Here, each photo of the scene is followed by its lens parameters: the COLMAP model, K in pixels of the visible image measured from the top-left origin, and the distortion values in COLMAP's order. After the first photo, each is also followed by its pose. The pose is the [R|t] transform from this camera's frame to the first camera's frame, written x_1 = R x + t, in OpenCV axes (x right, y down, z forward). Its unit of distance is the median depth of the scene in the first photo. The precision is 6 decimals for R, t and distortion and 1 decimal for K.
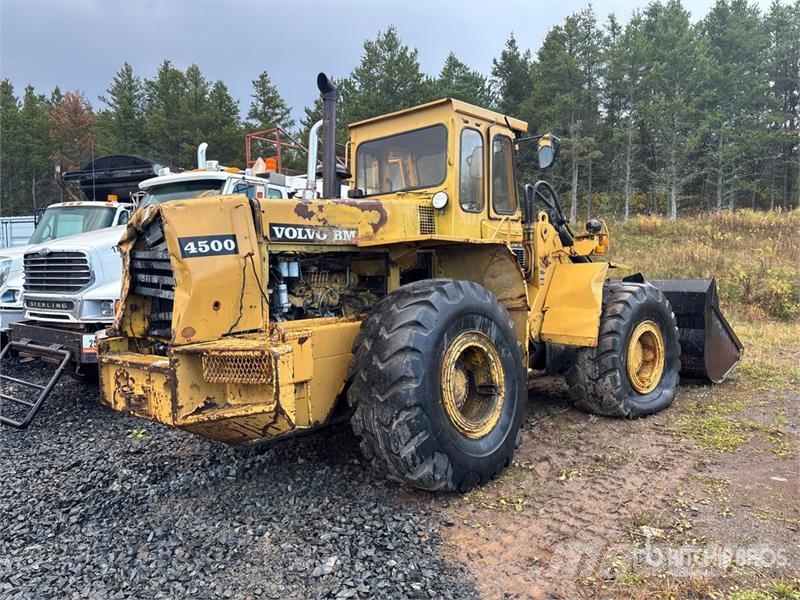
lens RADIAL K [[604.6, 0, 394.7], [0, 604.6, 306.4], [0, 0, 1]] dist [0.045371, -0.055311]
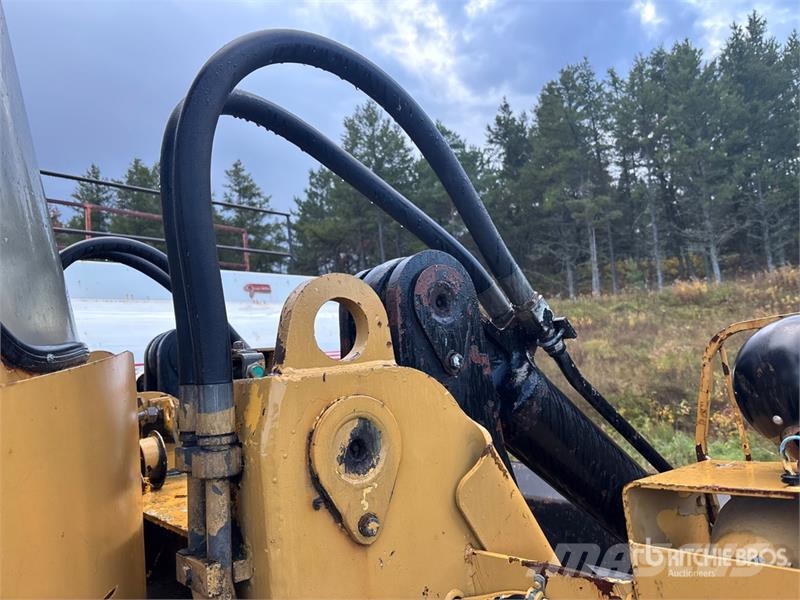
lens RADIAL K [[622.5, 0, 400.0], [0, 622.5, 300.0], [0, 0, 1]] dist [0.001887, 0.000103]
pose [[0.996700, -0.077834, -0.023045, 0.267492], [0.073419, 0.985486, -0.153057, -0.135683], [0.034623, 0.150860, 0.987949, 0.908227]]
